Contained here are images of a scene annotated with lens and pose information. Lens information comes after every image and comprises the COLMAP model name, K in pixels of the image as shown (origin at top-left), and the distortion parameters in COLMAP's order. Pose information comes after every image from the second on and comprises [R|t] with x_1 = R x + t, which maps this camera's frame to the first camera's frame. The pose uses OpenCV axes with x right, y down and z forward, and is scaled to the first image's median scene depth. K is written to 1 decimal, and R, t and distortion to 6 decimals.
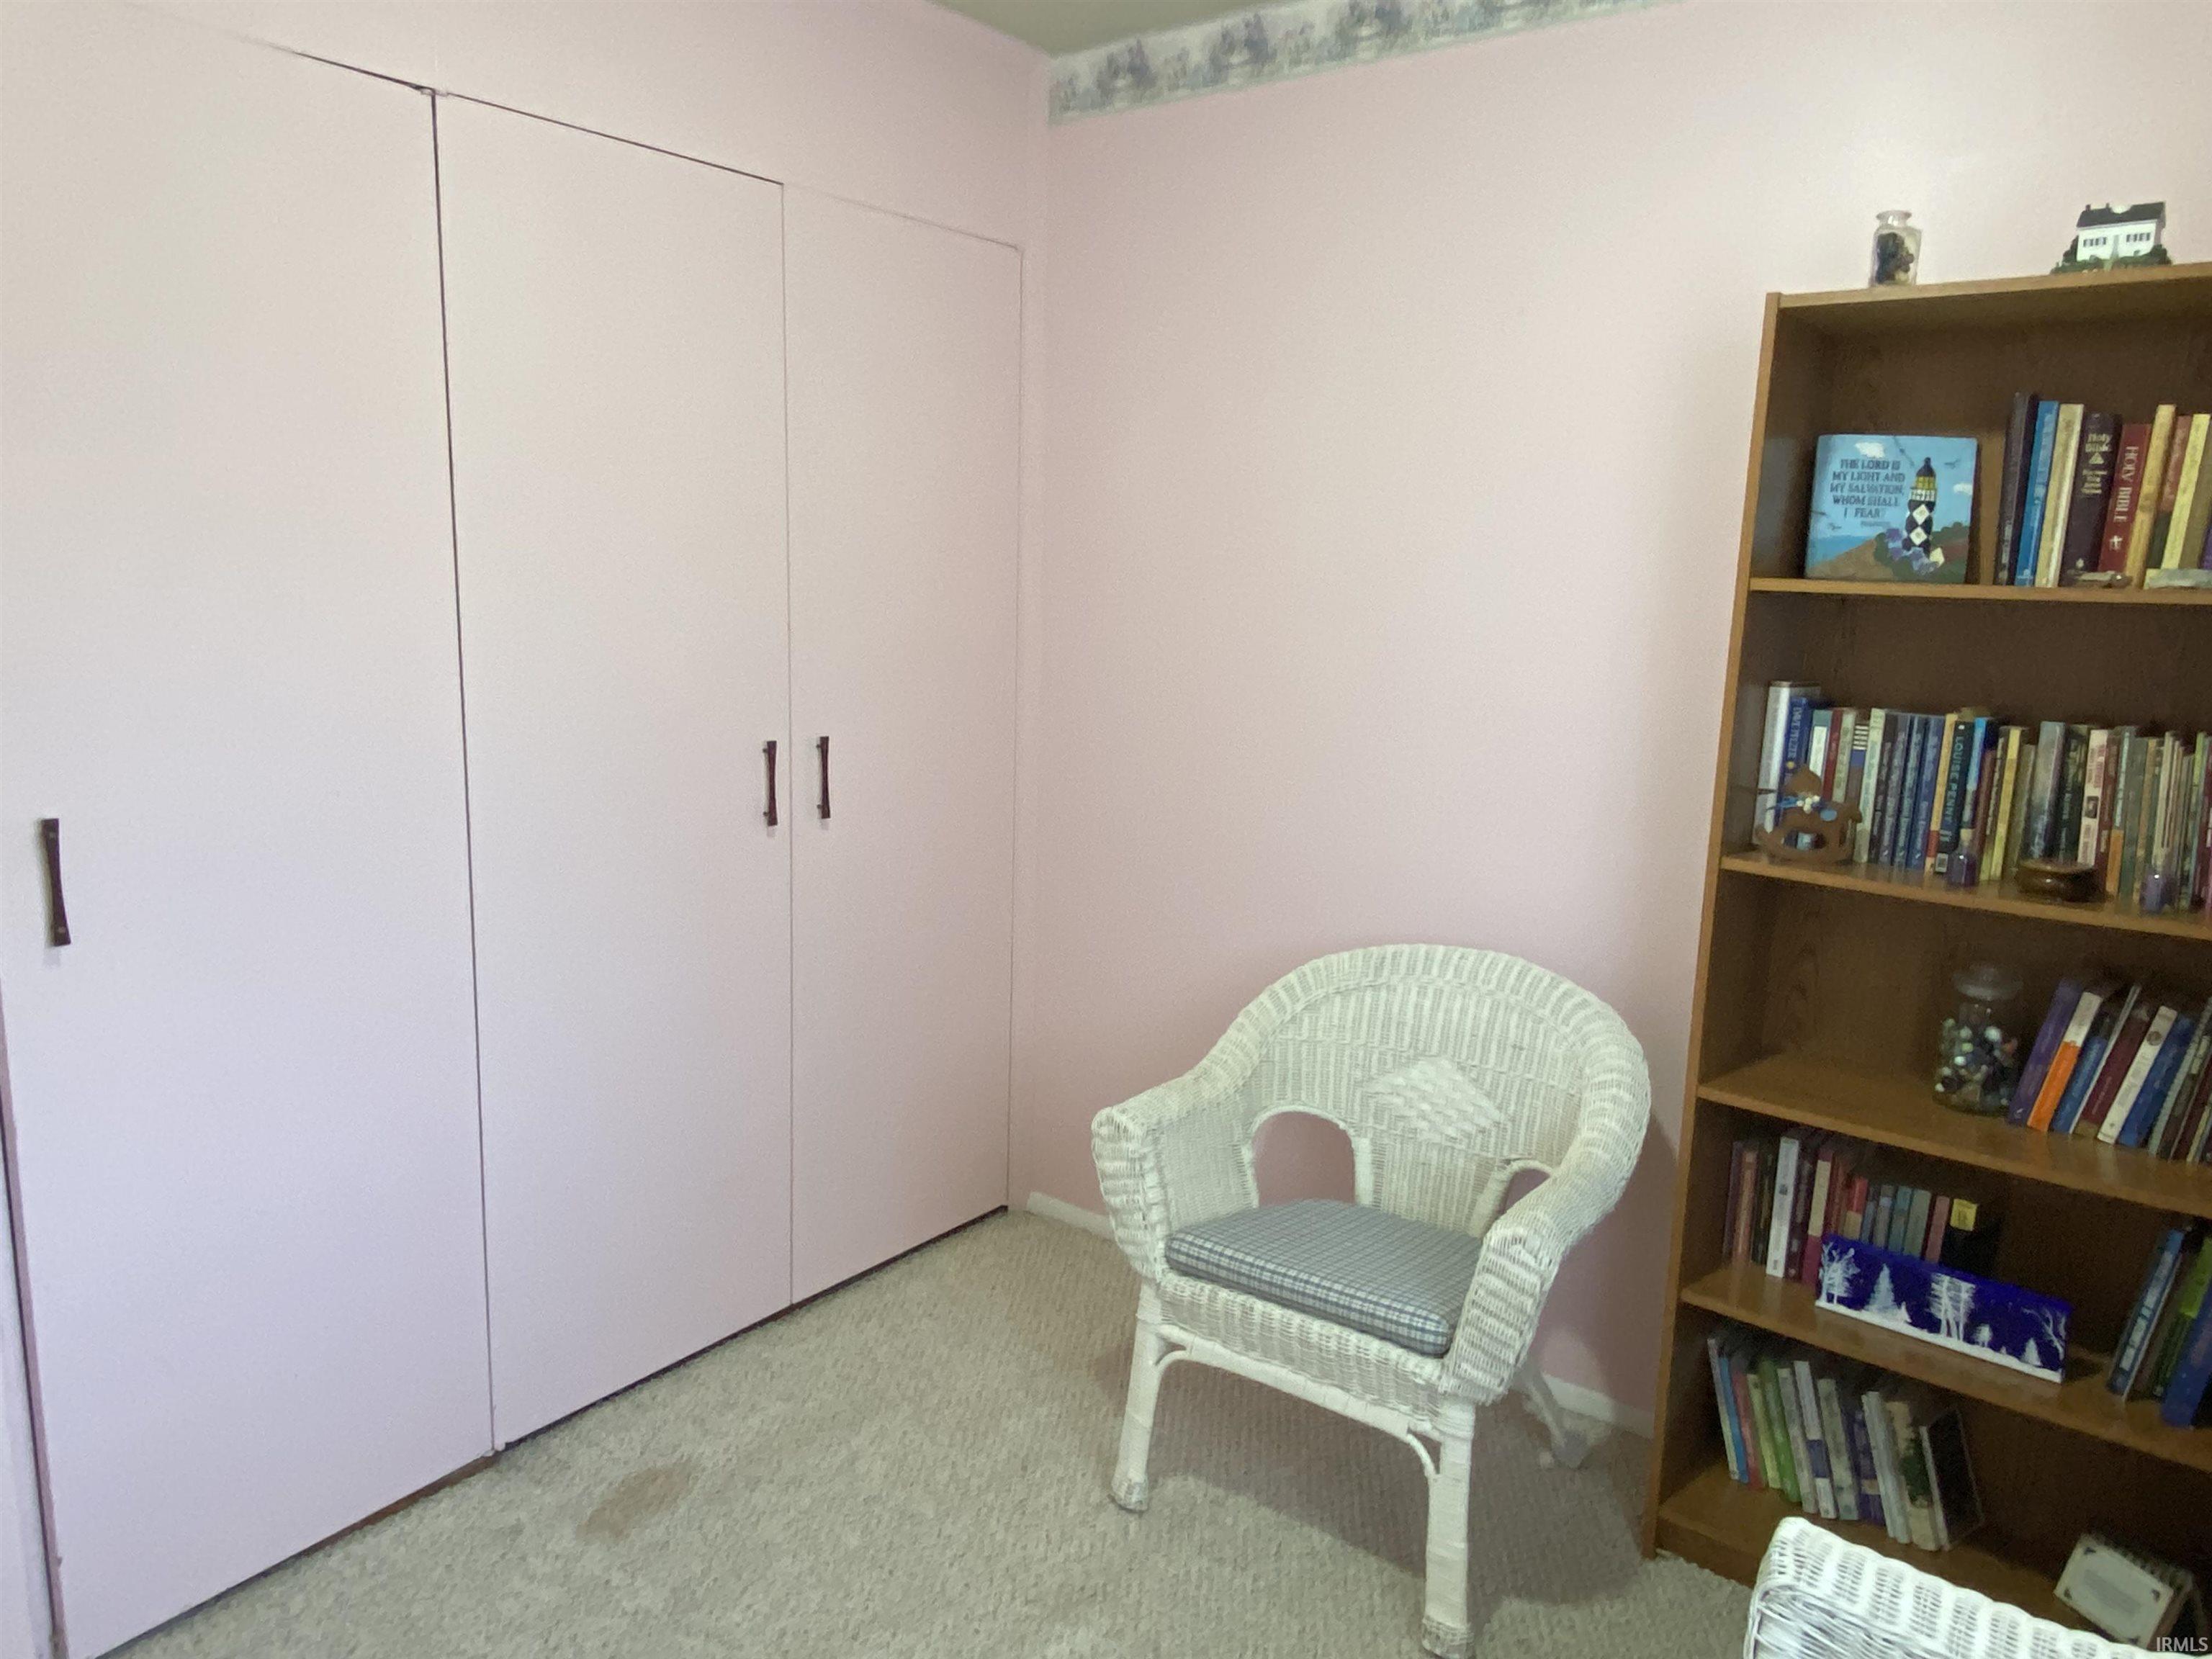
lens RADIAL K [[1506.6, 0, 1106.0], [0, 1506.6, 829.5], [0, 0, 1]] dist [-0.008838, -0.006877]
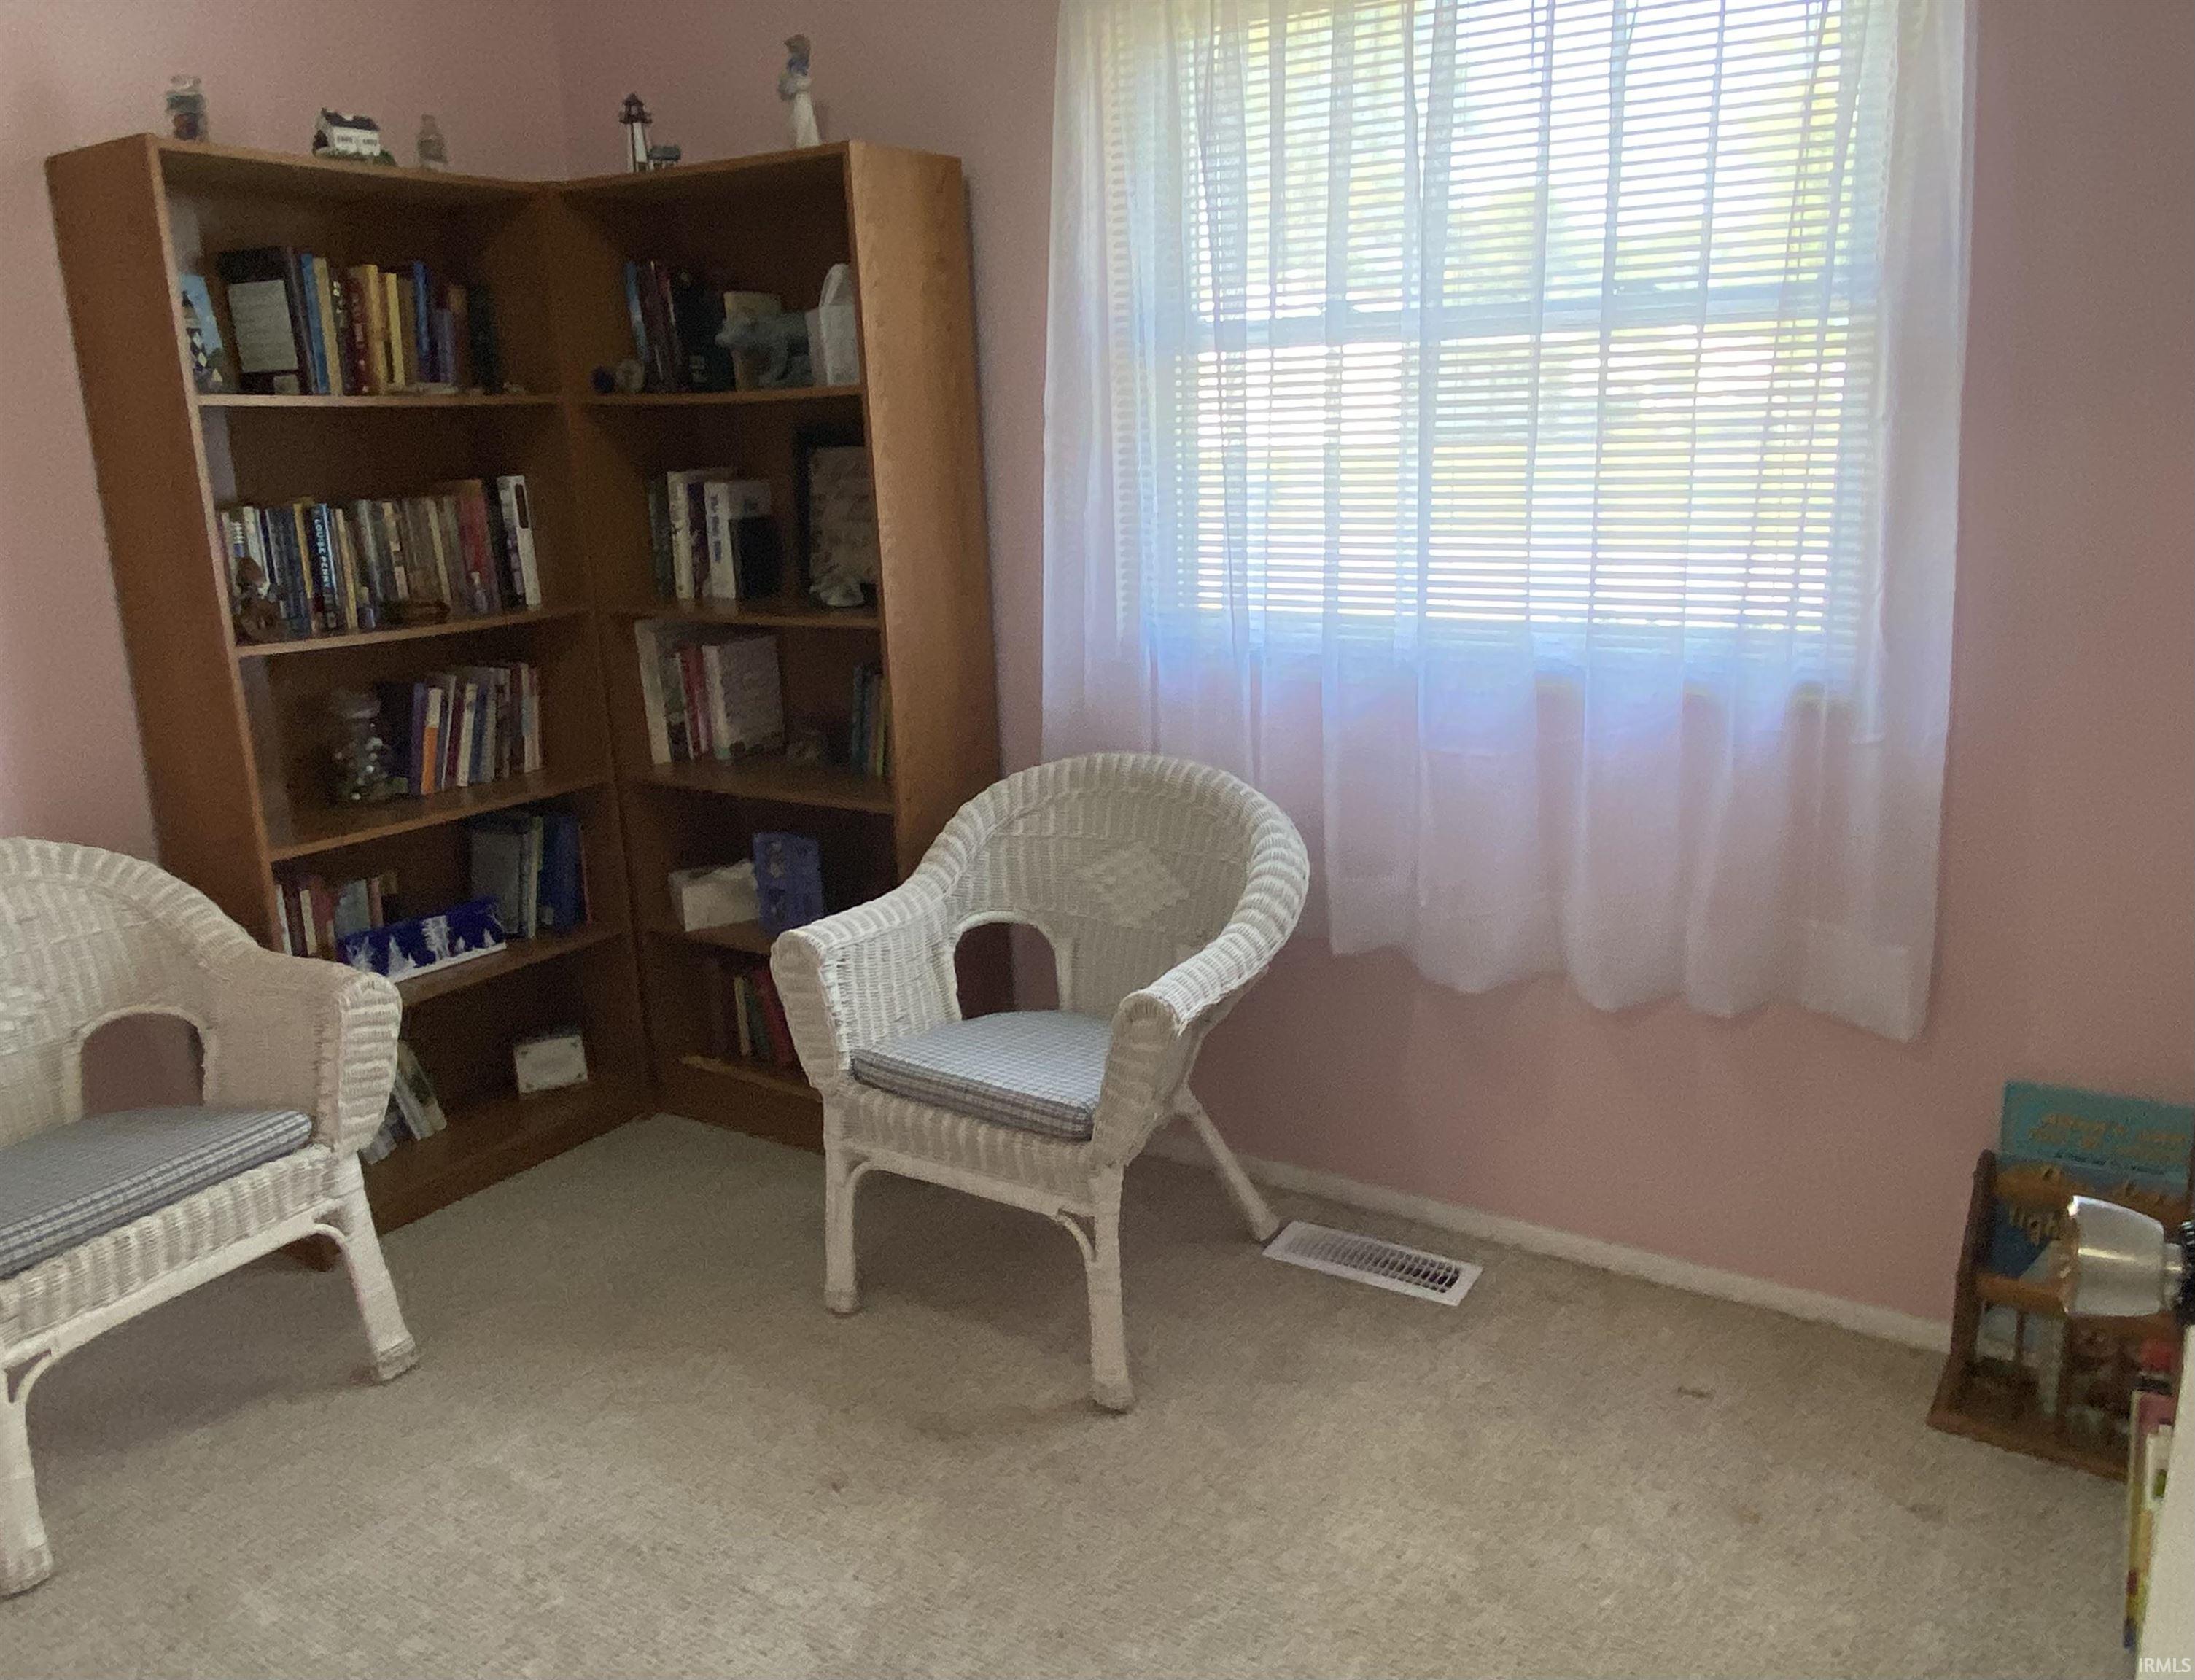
lens RADIAL K [[1632.2, 0, 1097.5], [0, 1632.2, 840.0], [0, 0, 1]] dist [-0.003223, -0.006336]
pose [[-0.092564, -0.282492, 0.954793, -0.890281], [0.185059, 0.937322, 0.295264, -0.092917], [-0.978358, 0.204024, -0.034485, 0.451093]]
